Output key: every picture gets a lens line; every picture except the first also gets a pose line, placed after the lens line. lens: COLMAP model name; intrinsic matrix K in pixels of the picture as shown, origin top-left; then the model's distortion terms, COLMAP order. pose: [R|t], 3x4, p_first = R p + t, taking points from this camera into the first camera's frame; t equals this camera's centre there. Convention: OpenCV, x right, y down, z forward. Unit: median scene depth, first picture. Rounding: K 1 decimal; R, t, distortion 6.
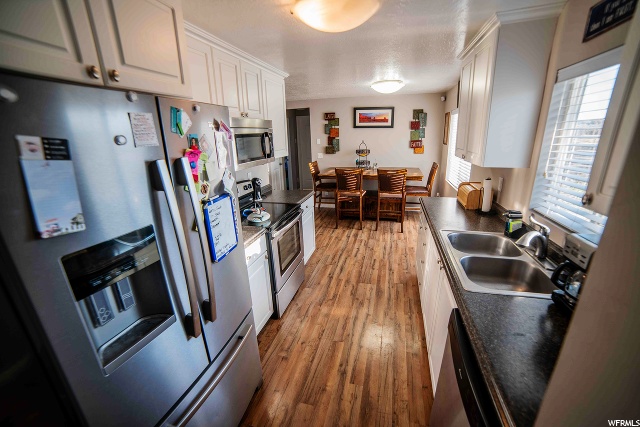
lens RADIAL K [[259.4, 0, 319.9], [0, 259.4, 222.7], [0, 0, 1]] dist [-0.107421, 0.031457]
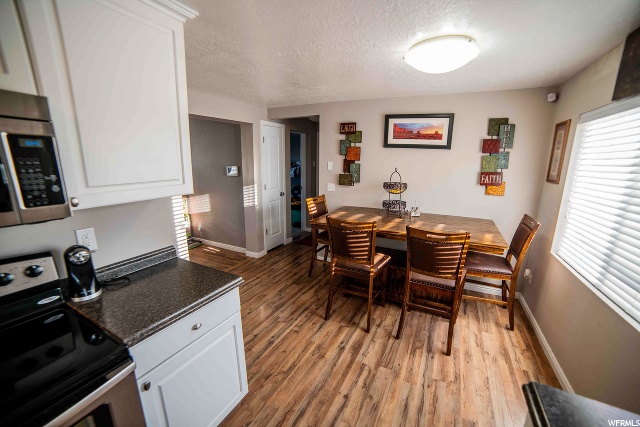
lens RADIAL K [[259.4, 0, 319.9], [0, 259.4, 222.7], [0, 0, 1]] dist [-0.107421, 0.031457]
pose [[0.978178, 0.088790, -0.187839, 0.118622], [-0.104742, 0.991533, -0.076760, -0.129917], [0.179433, 0.094760, 0.979196, 0.397076]]
